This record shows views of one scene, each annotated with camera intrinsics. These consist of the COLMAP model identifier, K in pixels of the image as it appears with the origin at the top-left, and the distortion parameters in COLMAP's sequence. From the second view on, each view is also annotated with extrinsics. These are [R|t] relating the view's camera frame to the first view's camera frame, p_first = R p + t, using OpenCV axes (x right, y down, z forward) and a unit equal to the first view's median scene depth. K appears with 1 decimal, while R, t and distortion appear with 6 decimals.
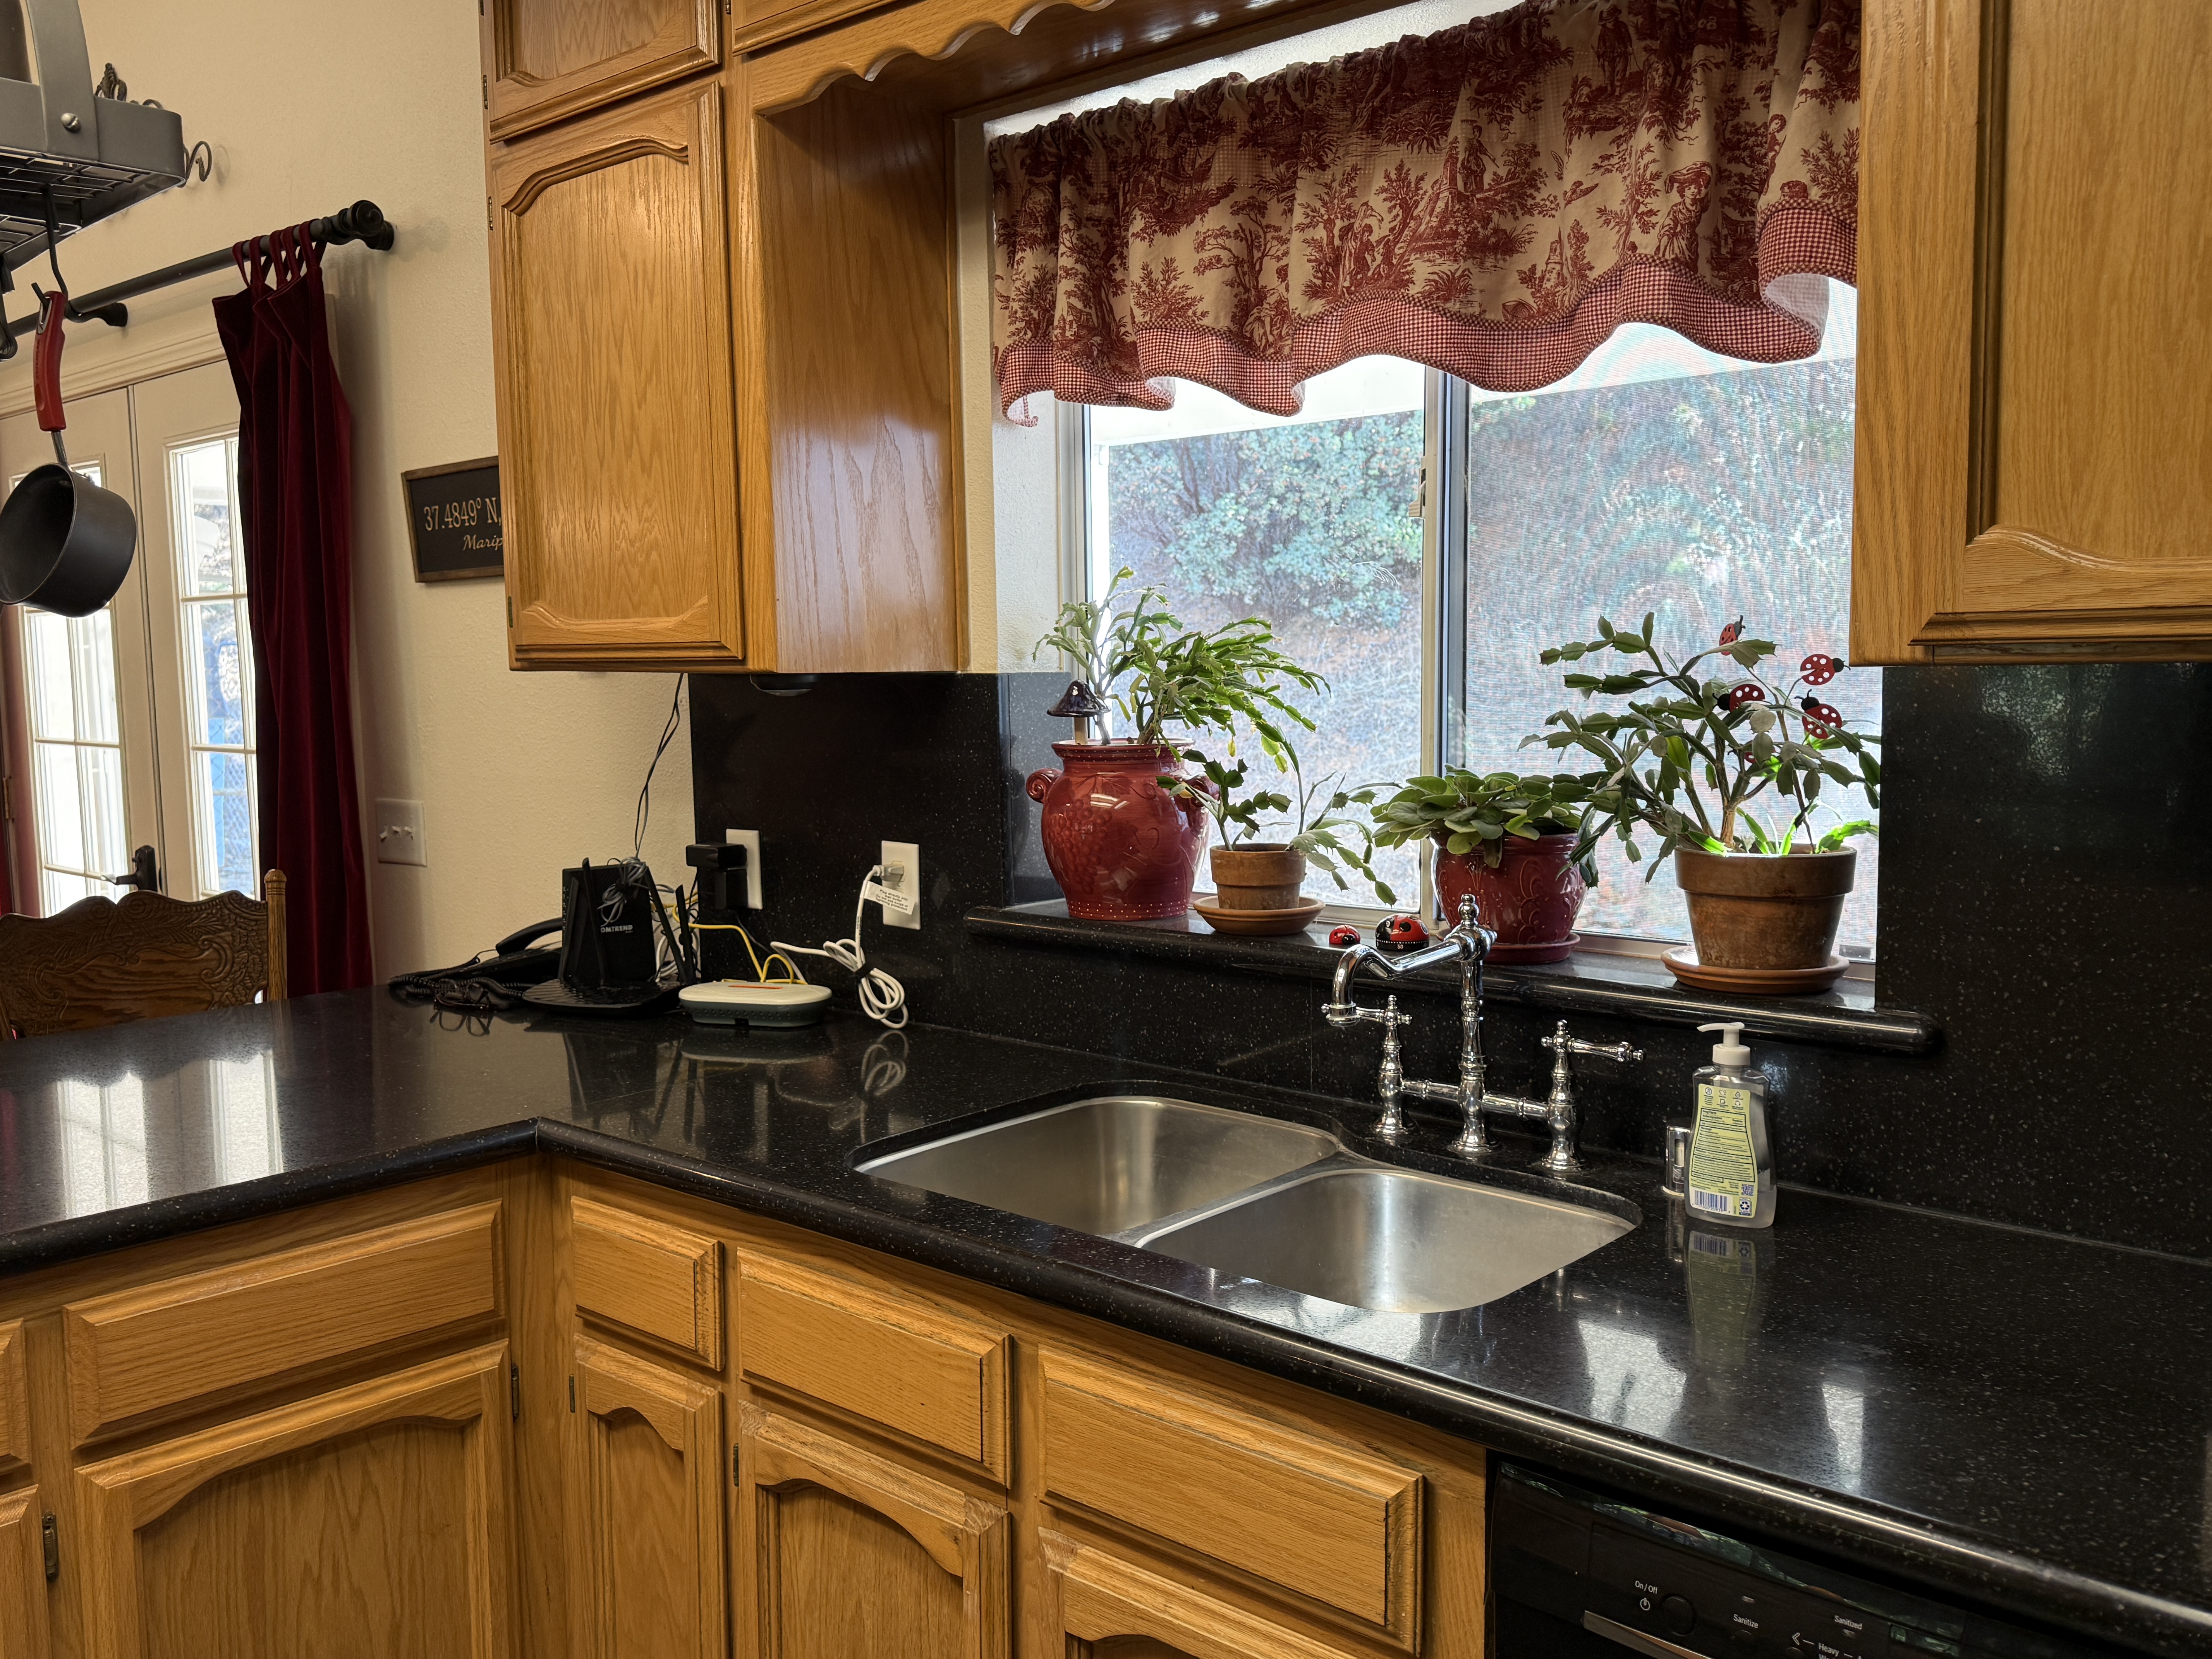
lens RADIAL K [[1832.4, 0, 1111.8], [0, 1832.4, 846.3], [0, 0, 1]] dist [0.080556, -0.106521]
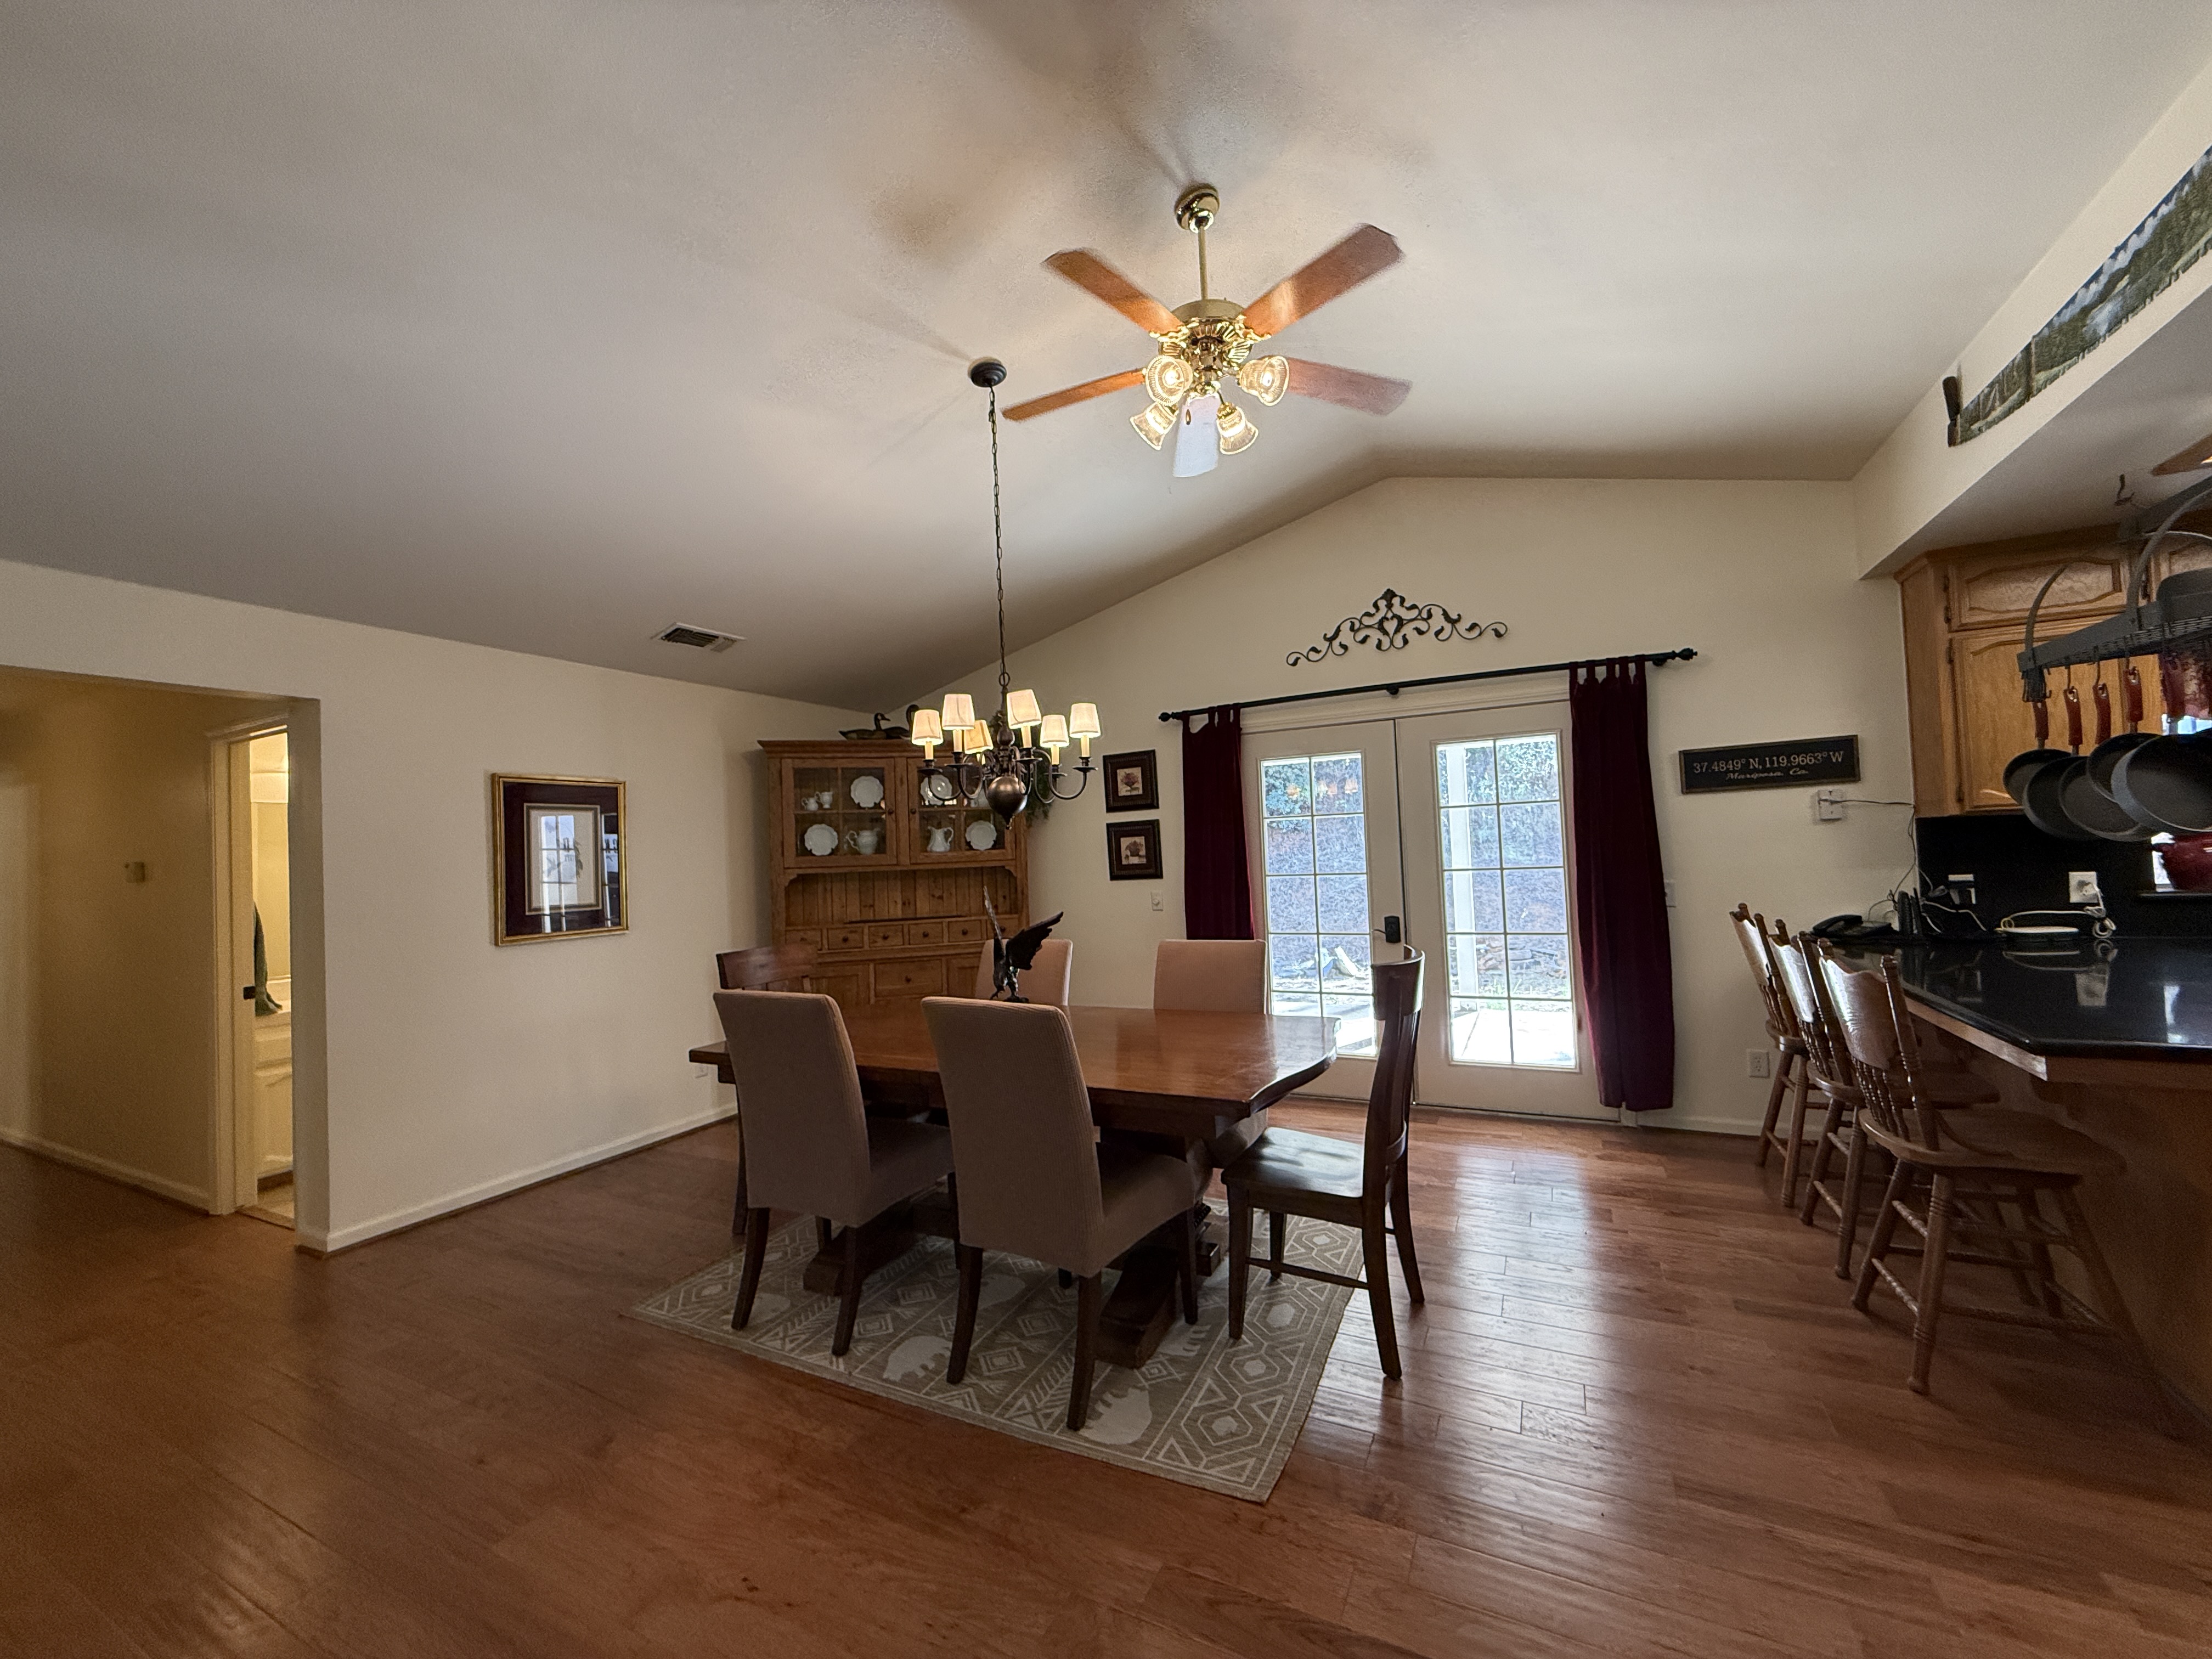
lens RADIAL K [[882.4, 0, 1098.3], [0, 882.4, 831.9], [0, 0, 1]] dist [-0.000586, -0.000145]
pose [[0.969578, -0.023563, 0.243647, -2.454713], [0.055873, 0.990384, -0.126562, 0.030239], [-0.238322, 0.136325, 0.961571, 0.070185]]
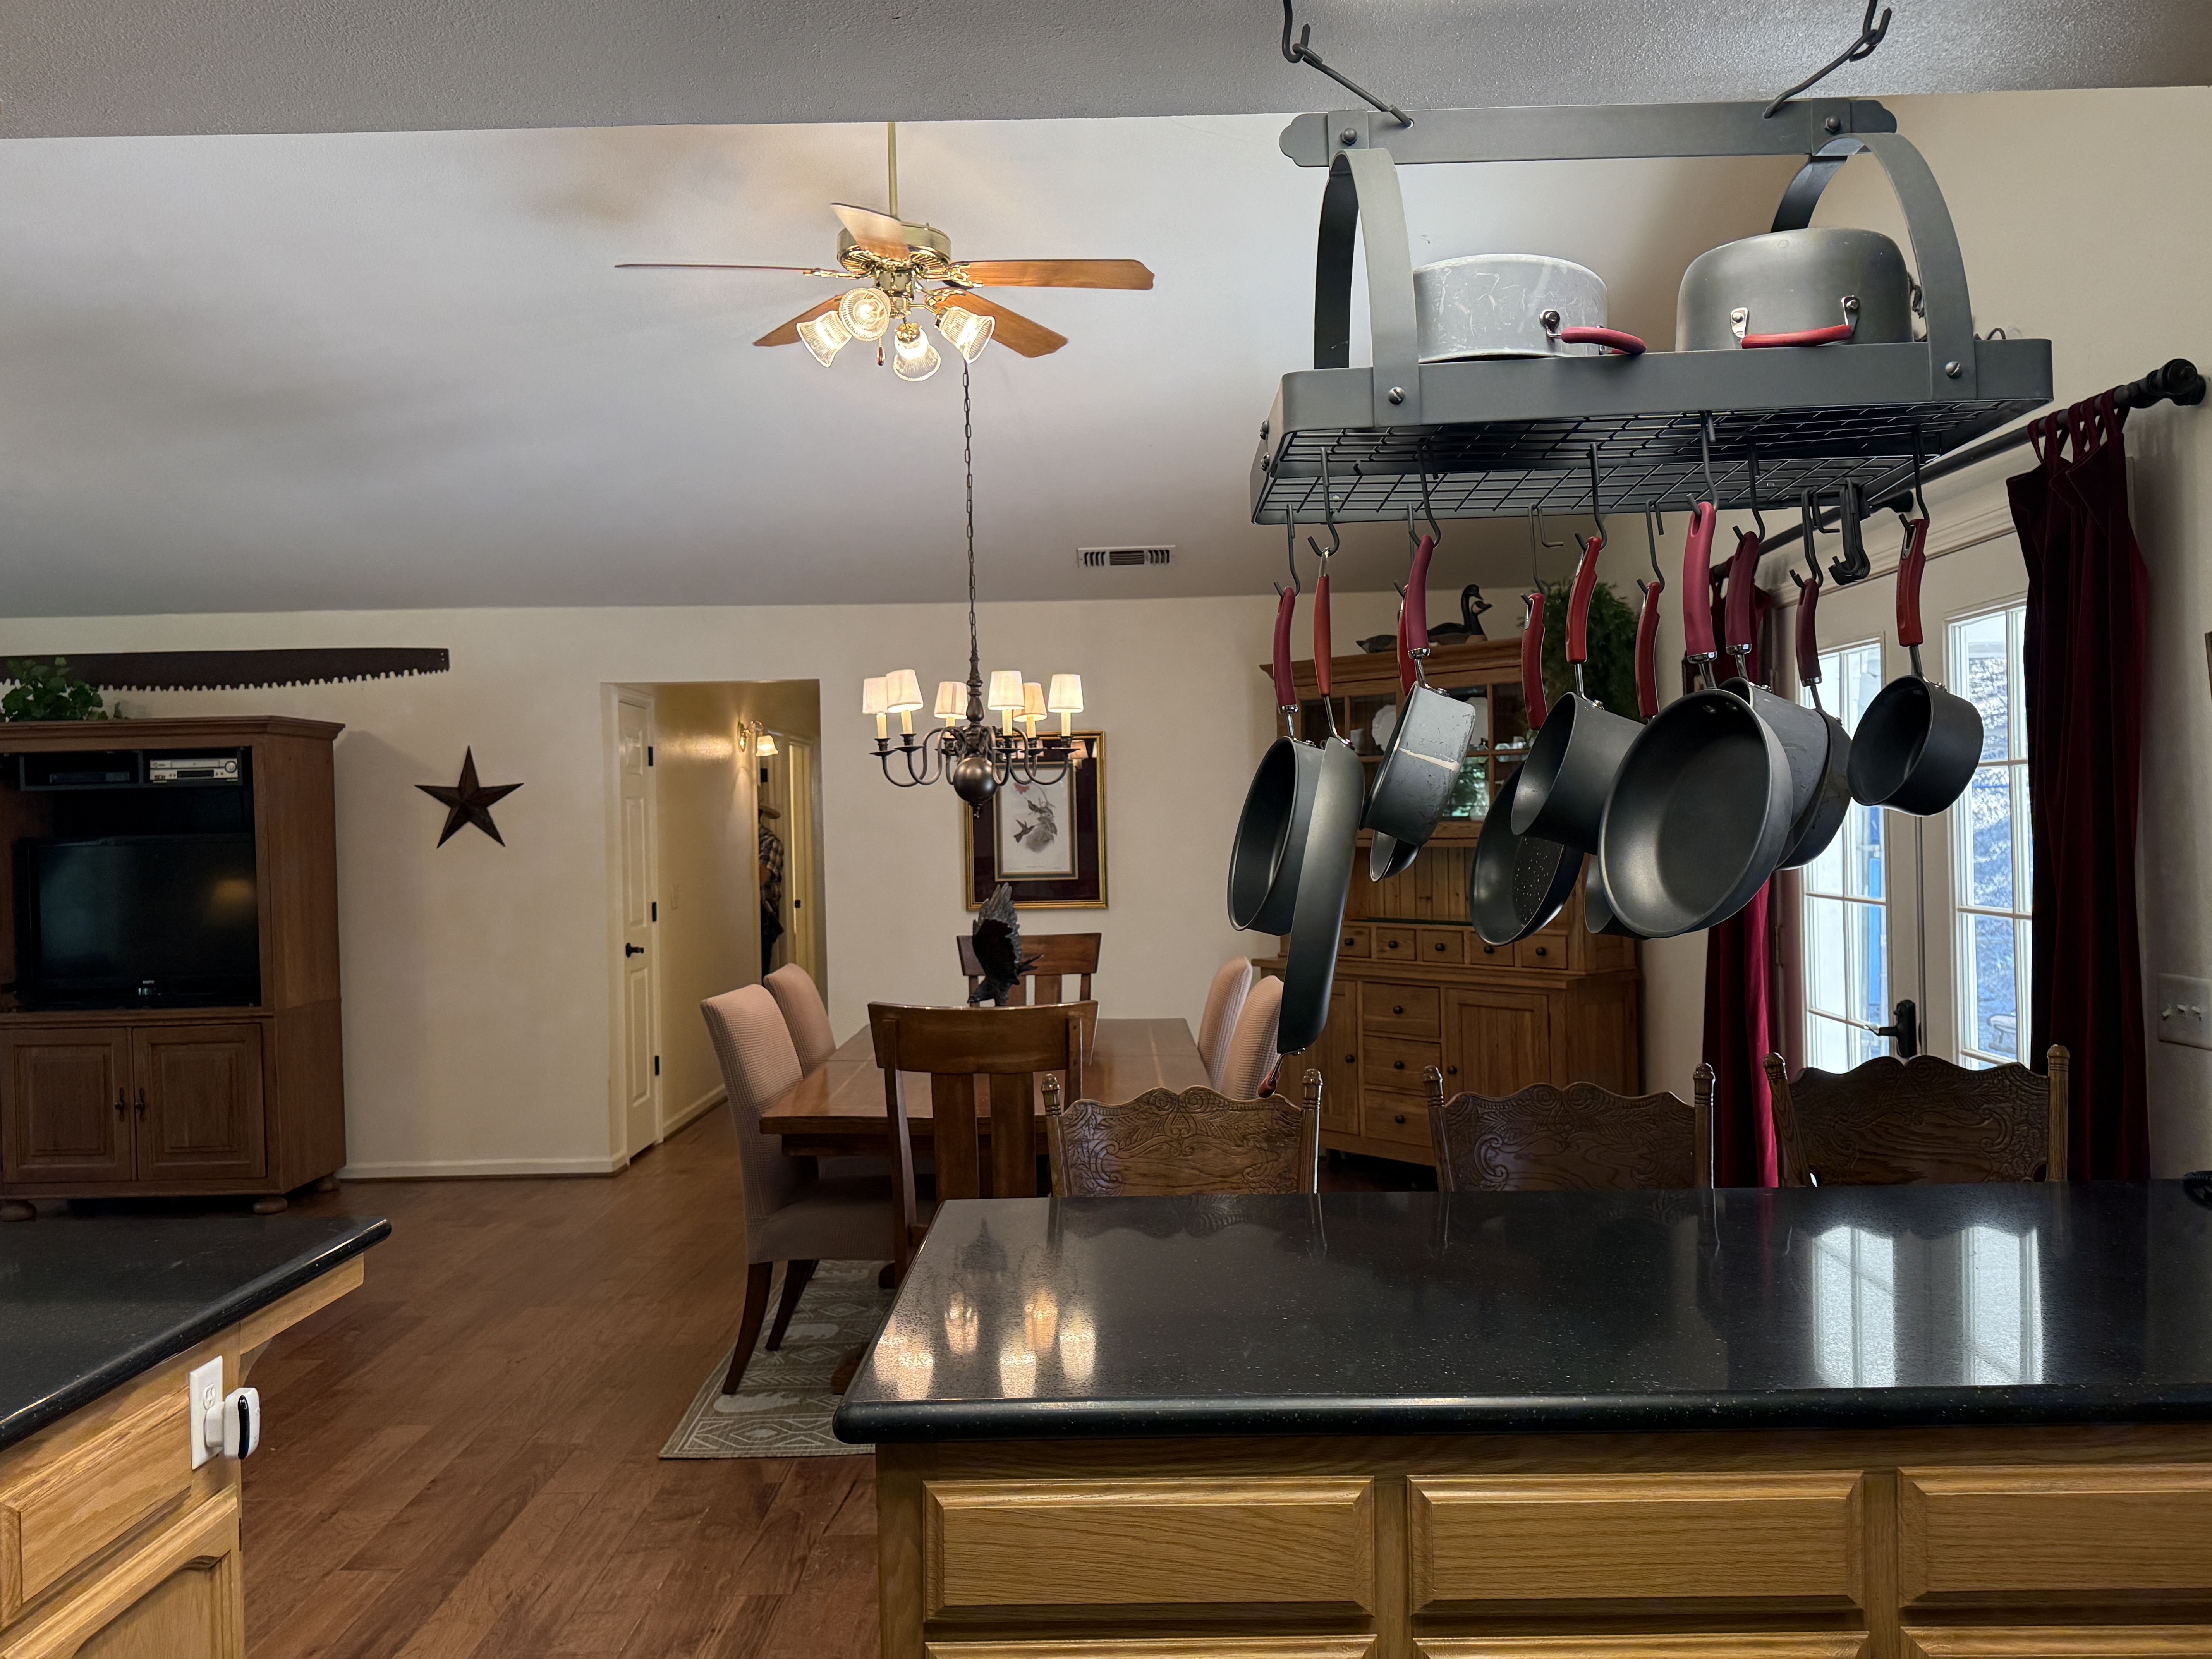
lens RADIAL K [[1832.4, 0, 1114.5], [0, 1832.4, 834.3], [0, 0, 1]] dist [0.080556, -0.106521]
pose [[0.654078, 0.002240, -0.756423, -0.048159], [-0.061818, 0.996809, -0.050503, -0.027436], [0.753897, 0.079793, 0.652130, -0.048933]]
